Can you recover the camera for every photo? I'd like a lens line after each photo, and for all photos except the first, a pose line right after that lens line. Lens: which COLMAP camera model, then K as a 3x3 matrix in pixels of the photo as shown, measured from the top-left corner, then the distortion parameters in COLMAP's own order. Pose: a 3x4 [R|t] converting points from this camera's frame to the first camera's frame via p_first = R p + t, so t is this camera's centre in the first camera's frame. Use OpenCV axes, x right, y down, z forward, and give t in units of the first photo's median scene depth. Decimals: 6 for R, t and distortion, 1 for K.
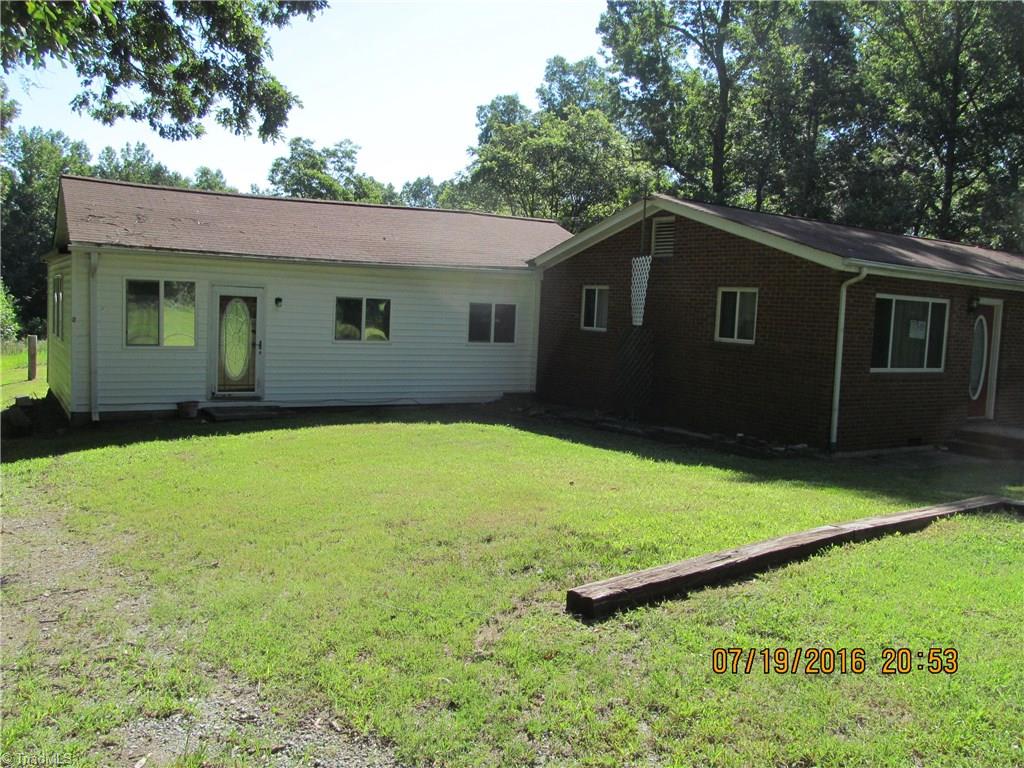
lens RADIAL K [[852.1, 0, 512.0], [0, 852.1, 384.0], [0, 0, 1]] dist [-0.074933, 0.014421]
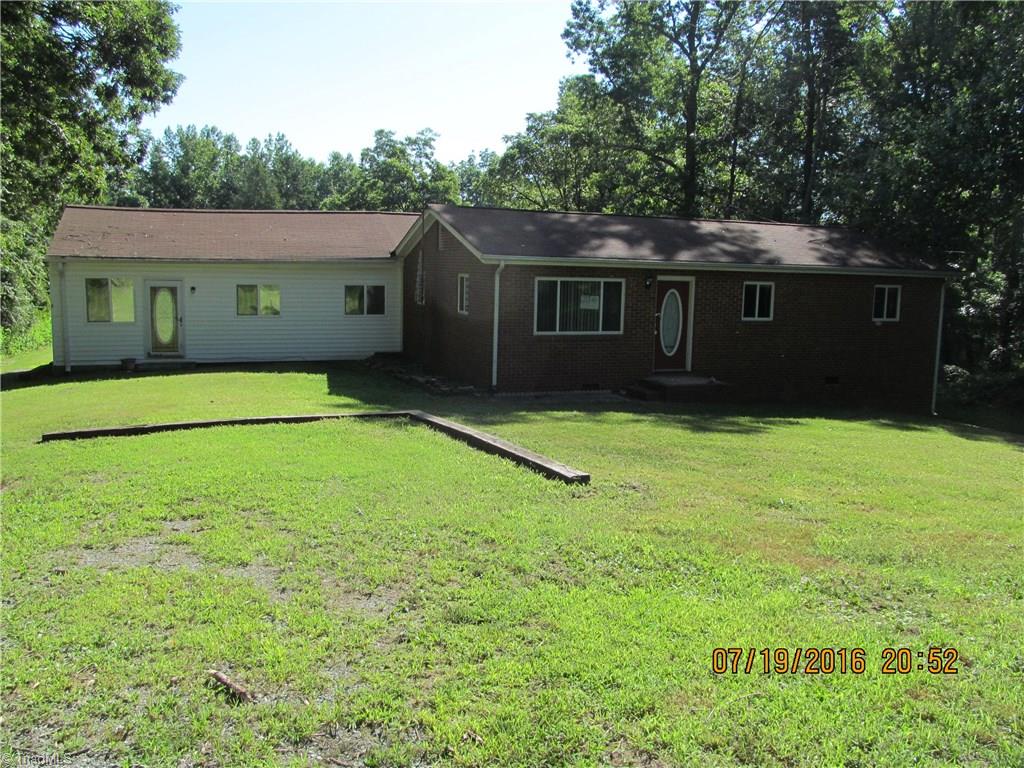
lens RADIAL K [[852.1, 0, 512.0], [0, 852.1, 384.0], [0, 0, 1]] dist [-0.074933, 0.014421]
pose [[0.978649, 0.004091, -0.205496, 0.559992], [0.004344, 0.999167, 0.040580, 0.007752], [0.205491, -0.040607, 0.977816, -0.303204]]
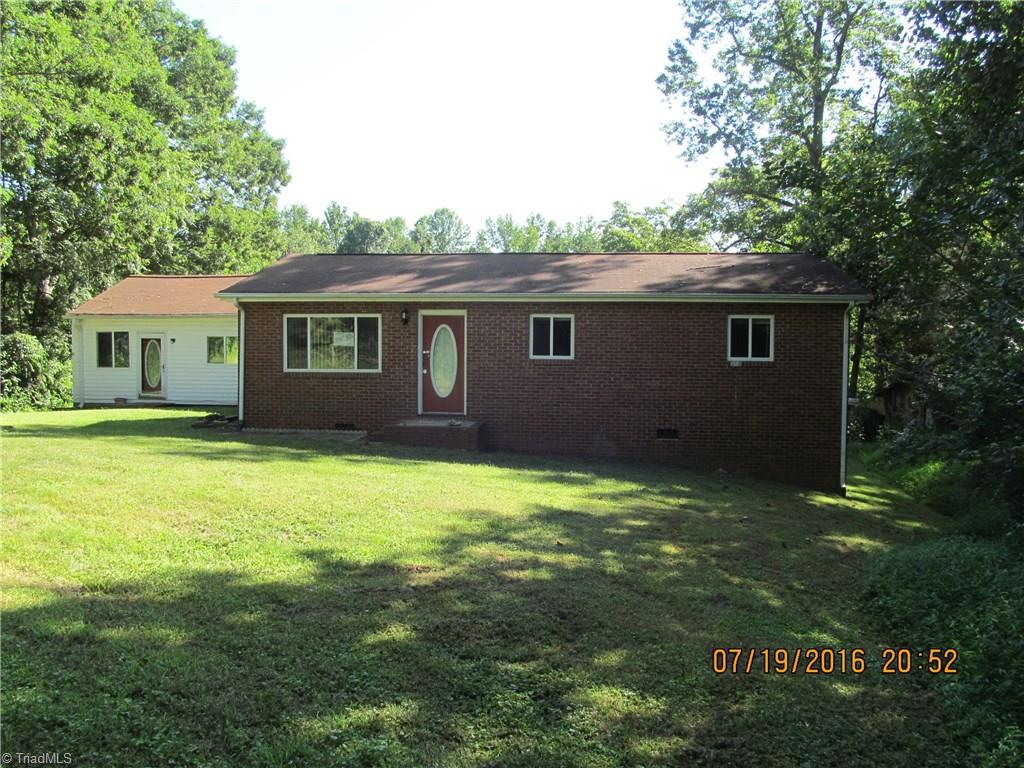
lens RADIAL K [[852.1, 0, 512.0], [0, 852.1, 384.0], [0, 0, 1]] dist [-0.074933, 0.014421]
pose [[0.777068, -0.011004, -0.629320, 1.313380], [-0.026041, 0.998429, -0.049613, 0.053945], [0.628878, 0.054940, 0.775561, 0.135939]]
